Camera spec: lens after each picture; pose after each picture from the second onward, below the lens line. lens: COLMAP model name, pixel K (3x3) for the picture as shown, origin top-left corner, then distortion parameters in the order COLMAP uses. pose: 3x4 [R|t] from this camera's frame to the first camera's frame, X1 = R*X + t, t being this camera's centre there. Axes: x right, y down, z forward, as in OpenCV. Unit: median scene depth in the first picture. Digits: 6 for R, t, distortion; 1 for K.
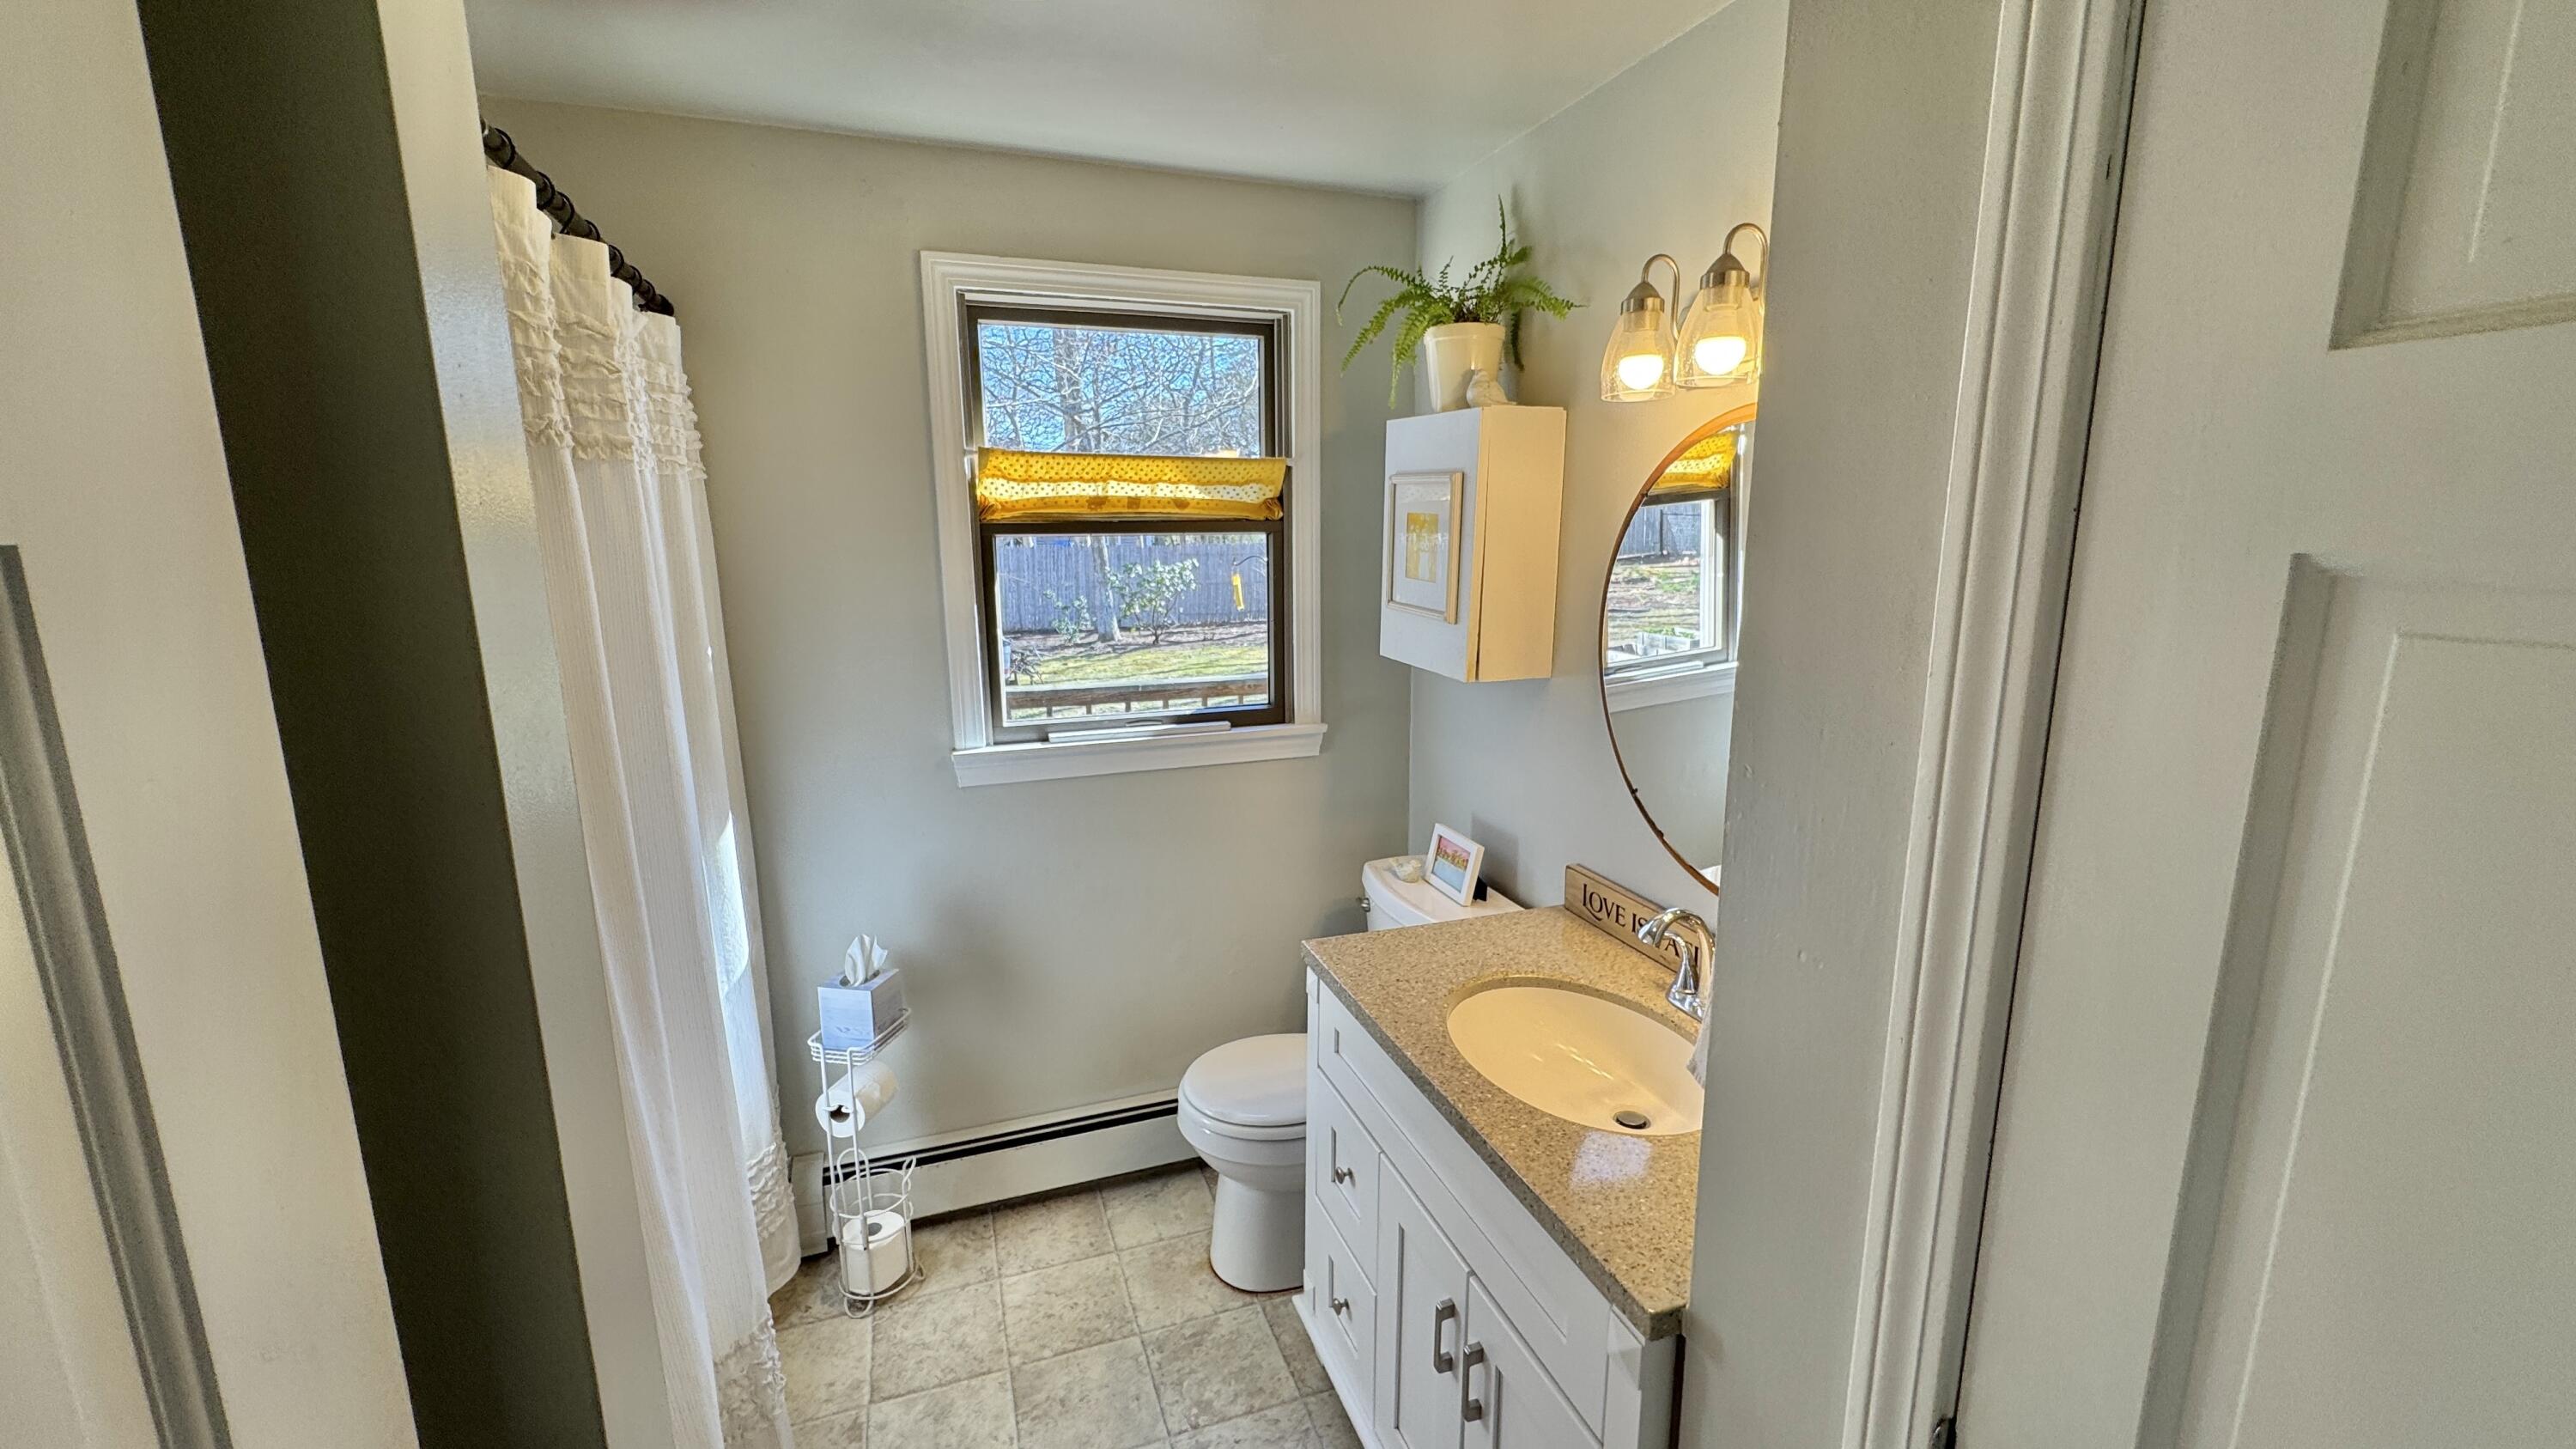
lens RADIAL K [[1023.3, 0, 1286.6], [0, 1023.3, 724.7], [0, 0, 1]] dist [-0.004285, 0.000562]
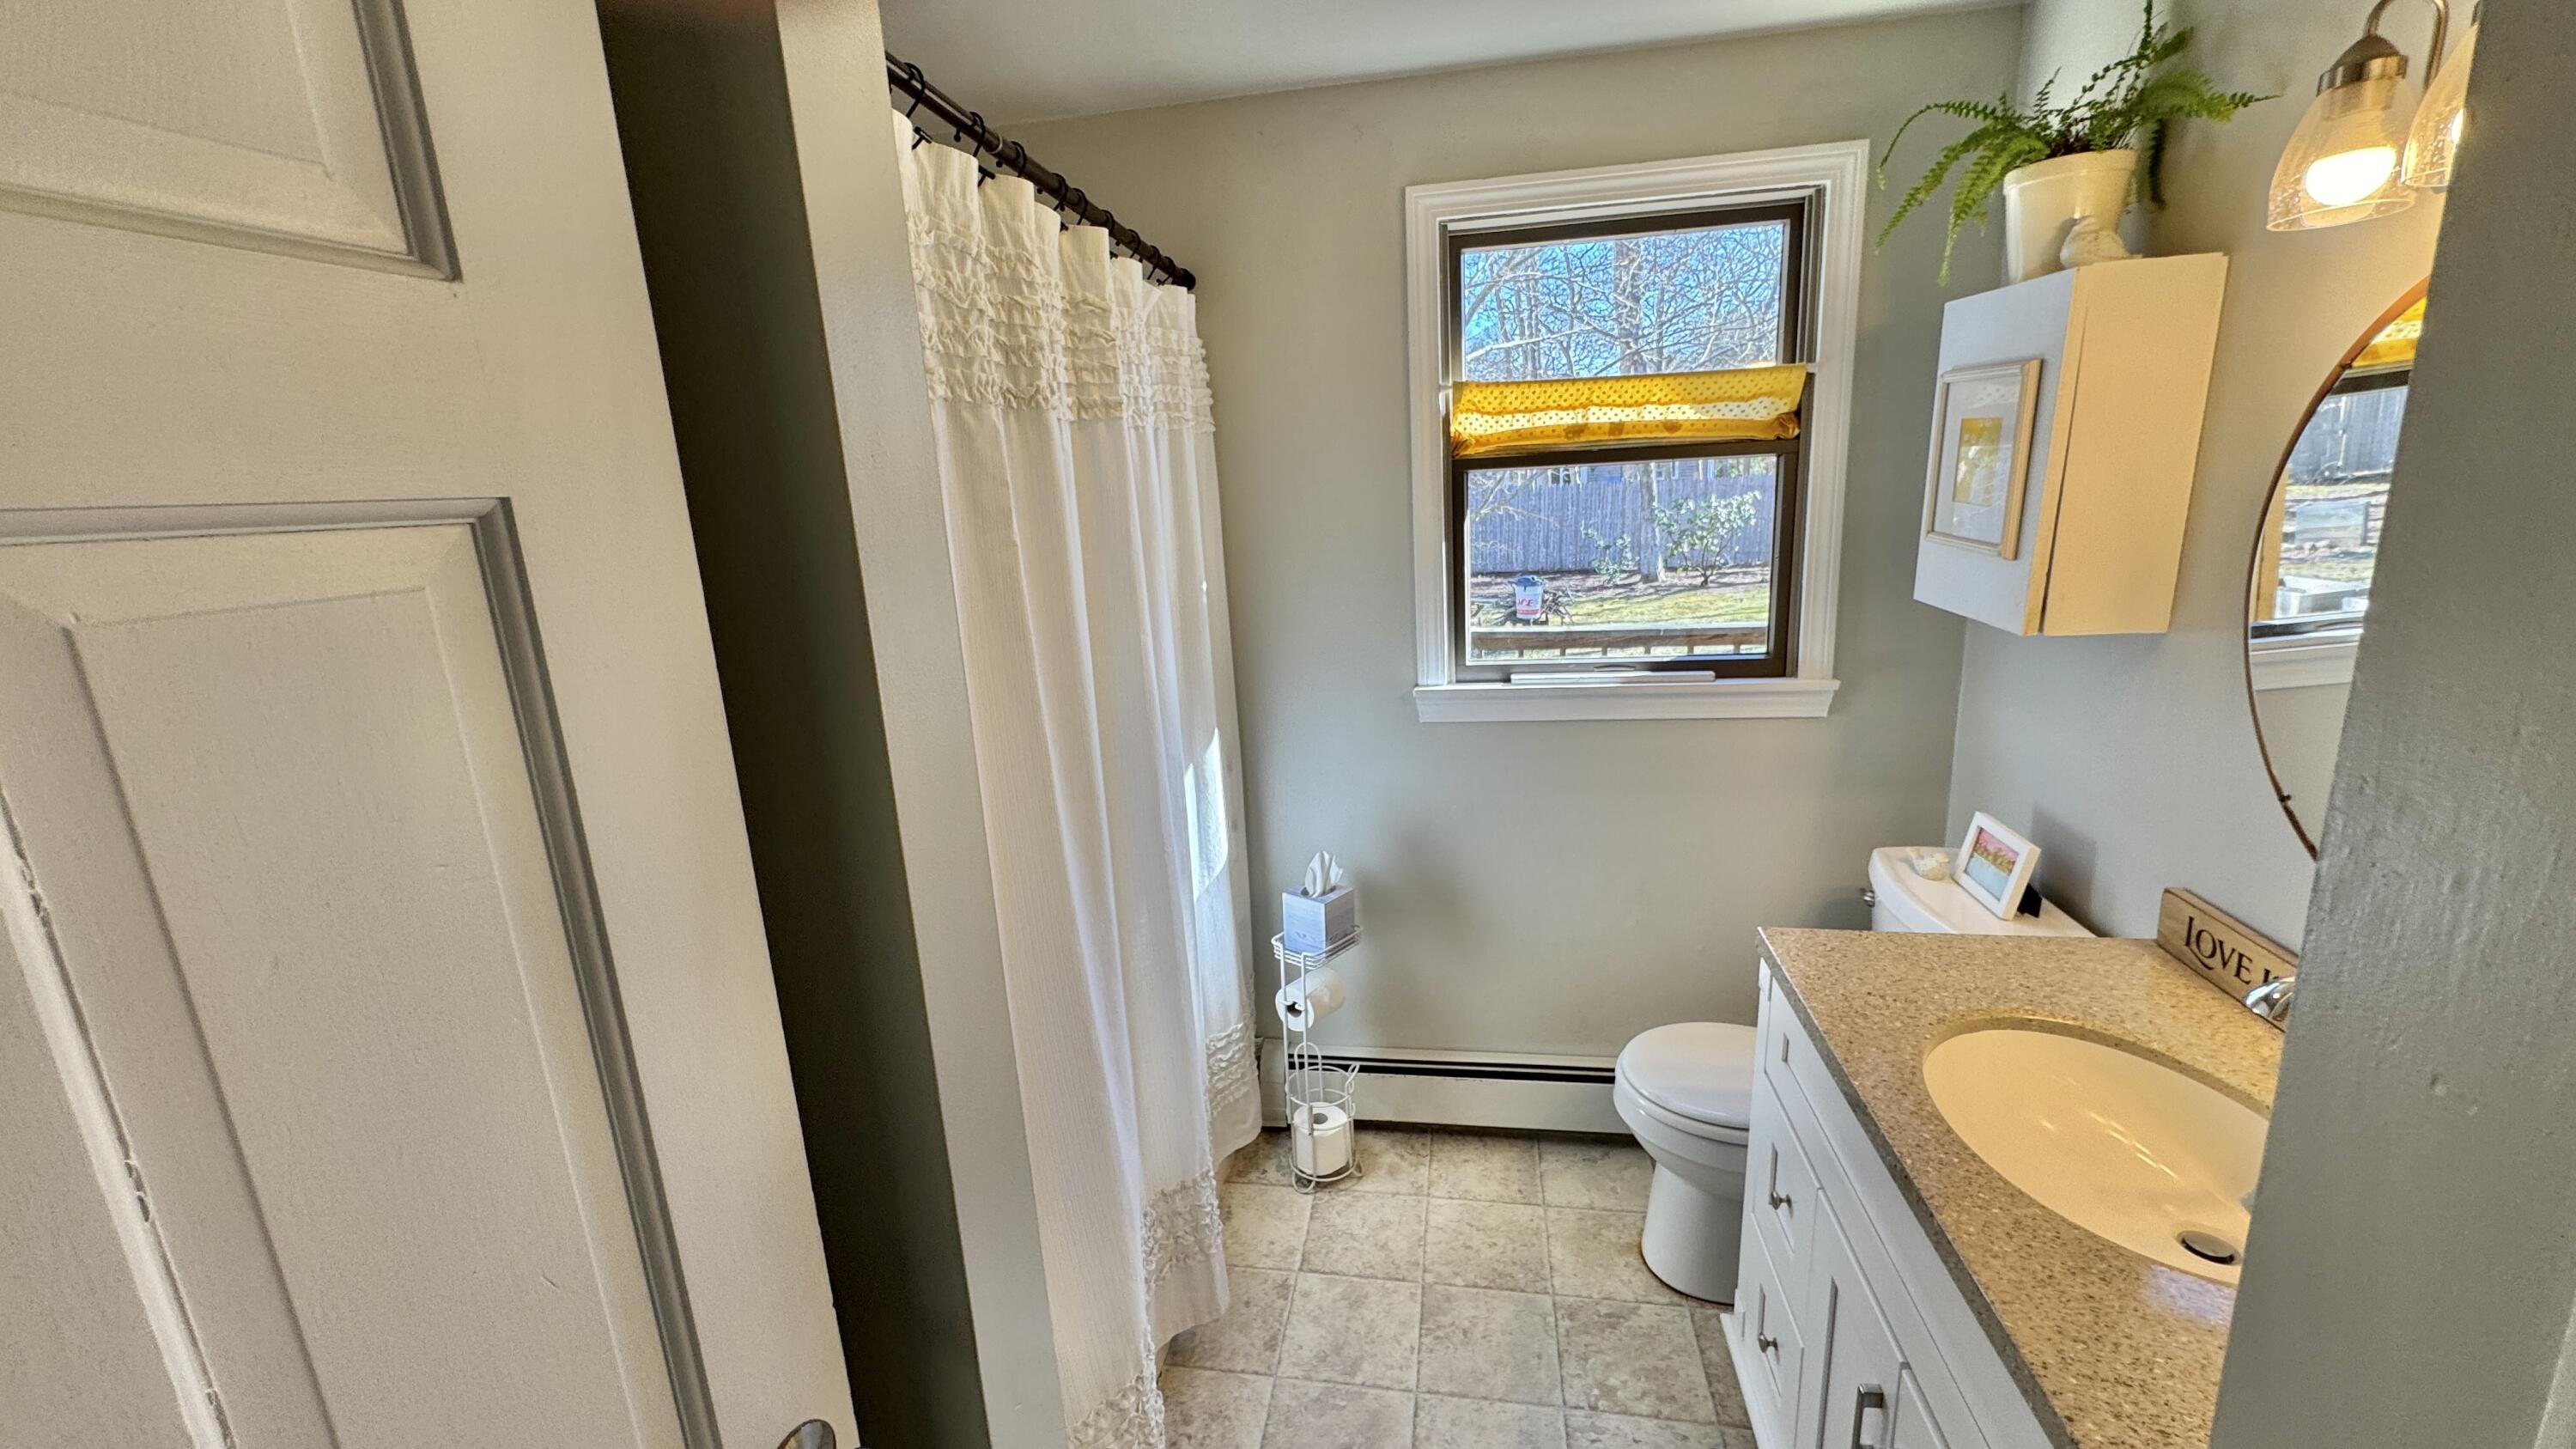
lens RADIAL K [[1023.3, 0, 1287.0], [0, 1023.3, 725.4], [0, 0, 1]] dist [-0.004285, 0.000562]
pose [[0.868624, 0.075464, -0.489691, 0.071815], [-0.047033, 0.996429, 0.070127, -0.001450], [0.493235, -0.037882, 0.869071, 0.047635]]
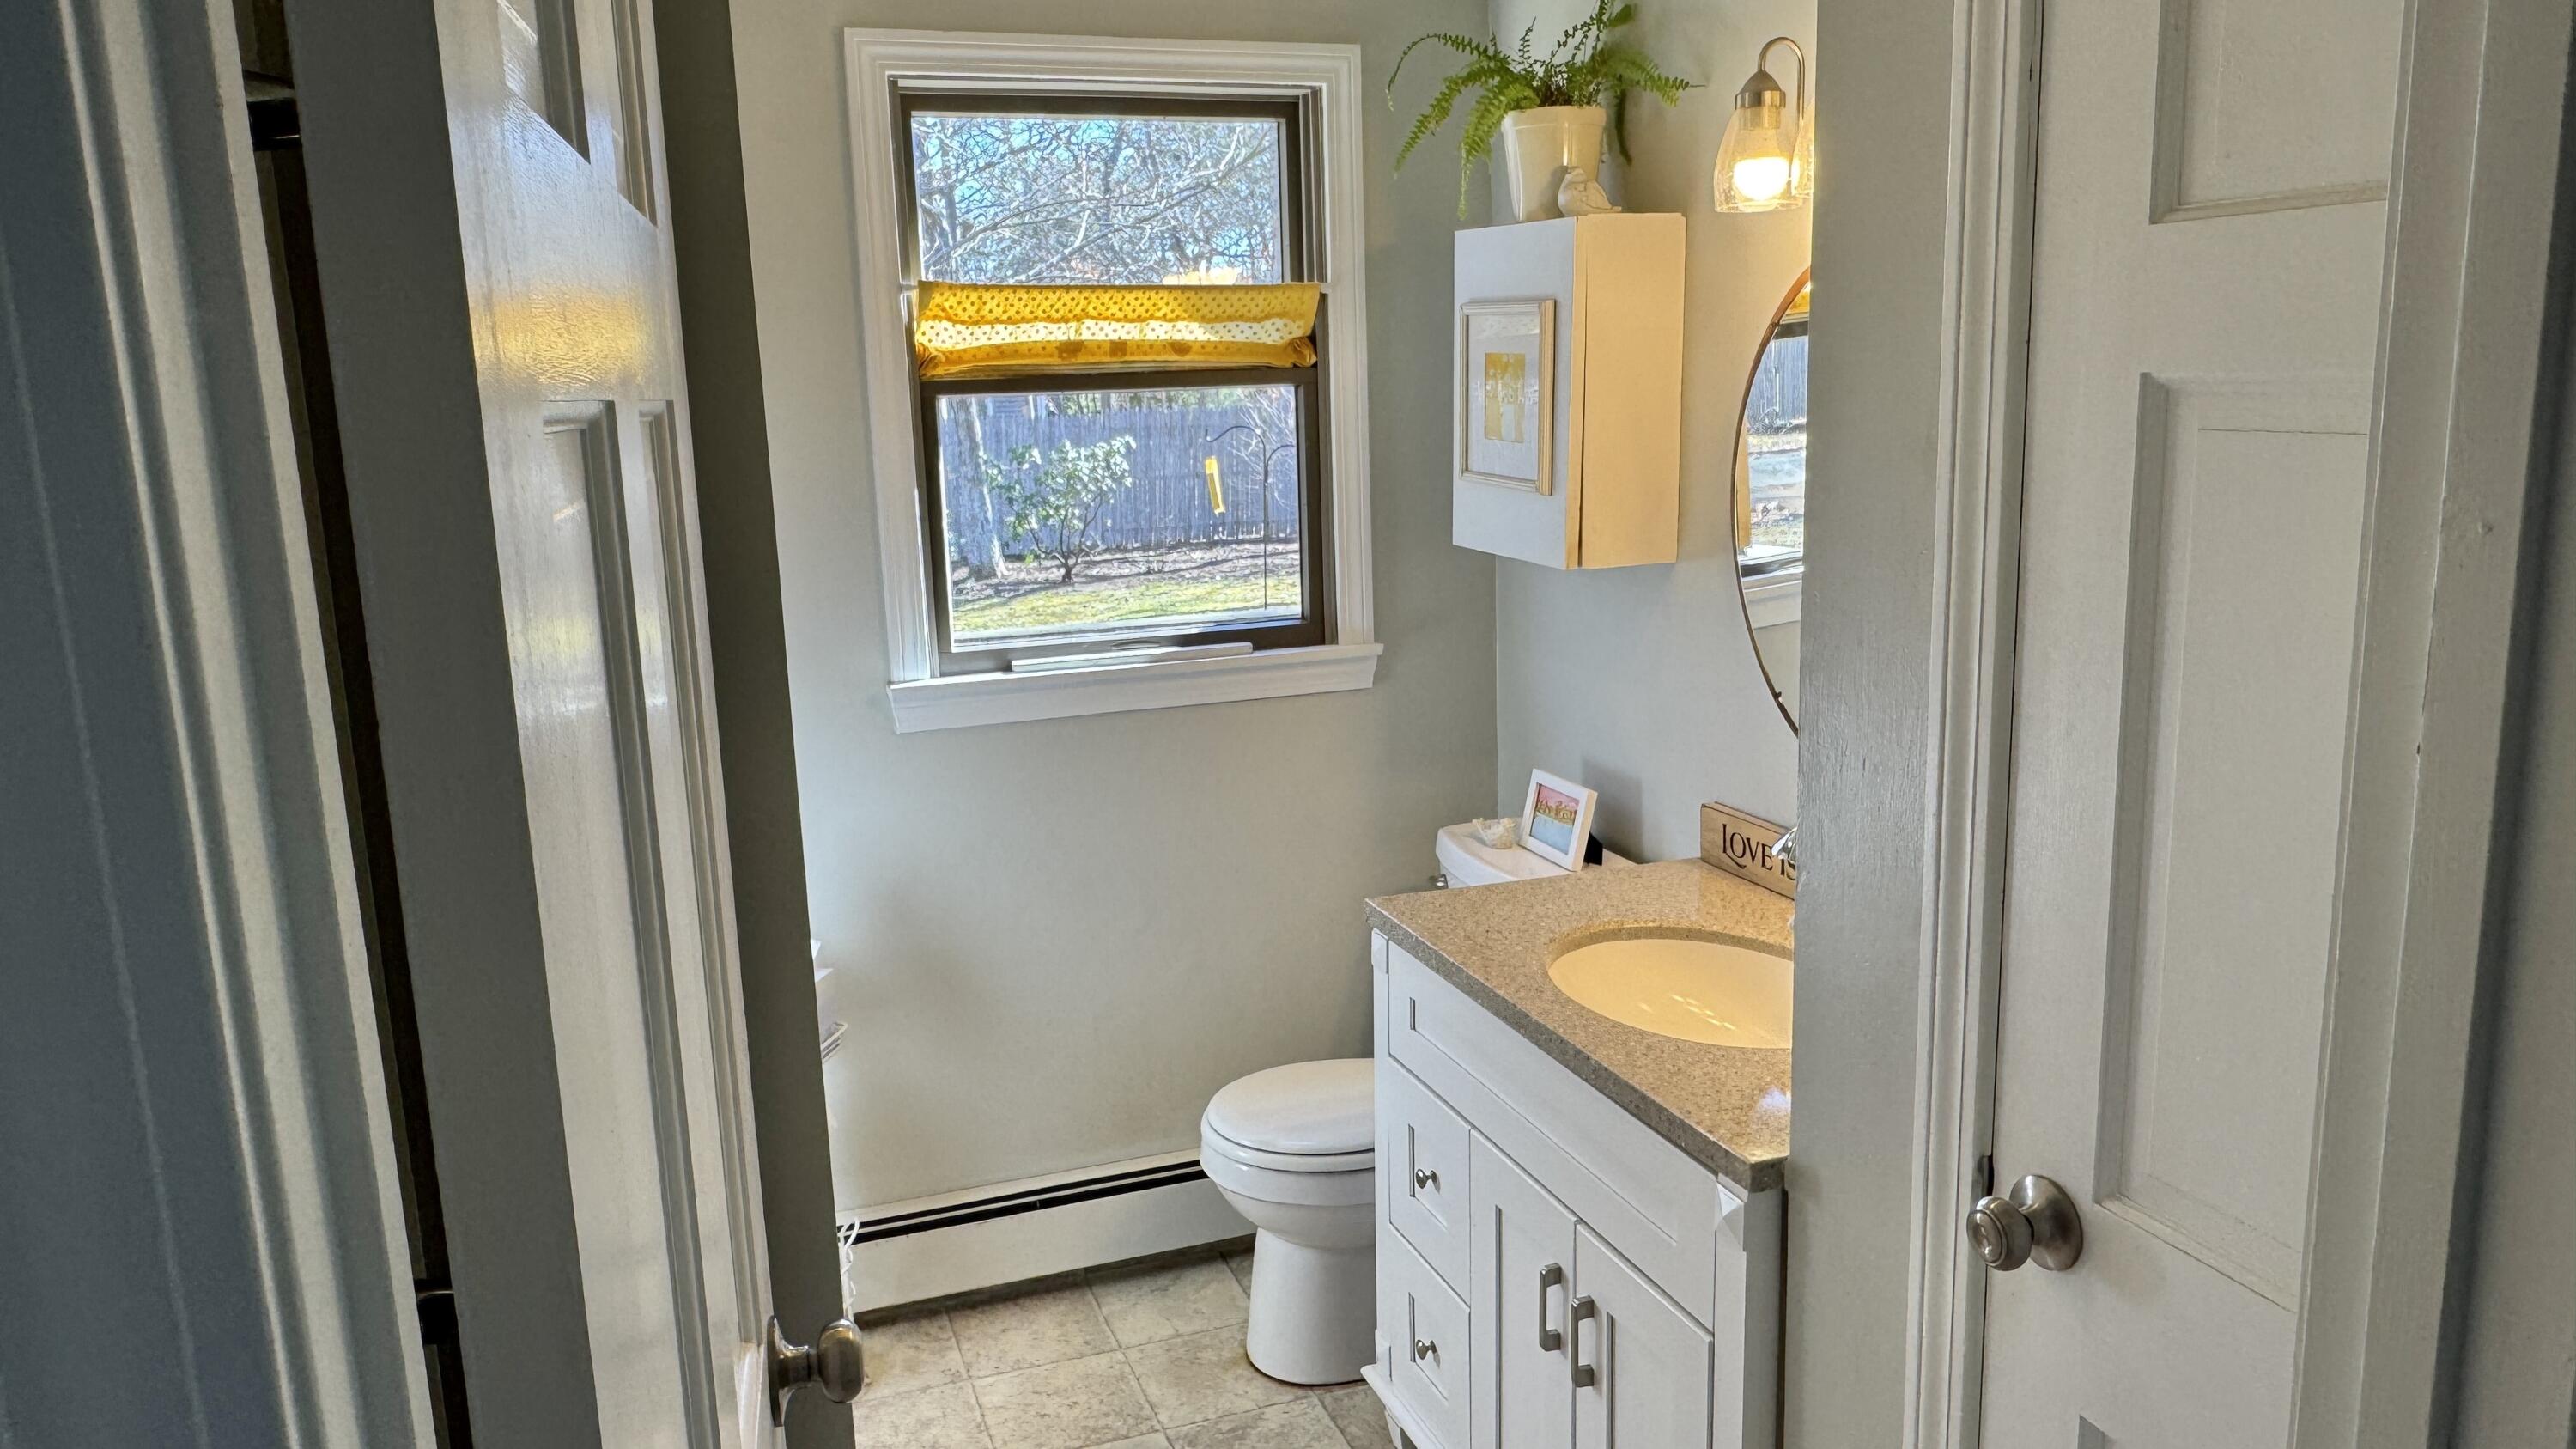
lens RADIAL K [[1786.2, 0, 1282.1], [0, 1786.2, 726.1], [0, 0, 1]] dist [-0.007332, 0.009968]
pose [[0.999694, -0.024676, -0.001866, -0.038326], [0.024679, 0.999694, 0.001550, 0.066334], [0.001827, -0.001595, 0.999997, -0.338260]]
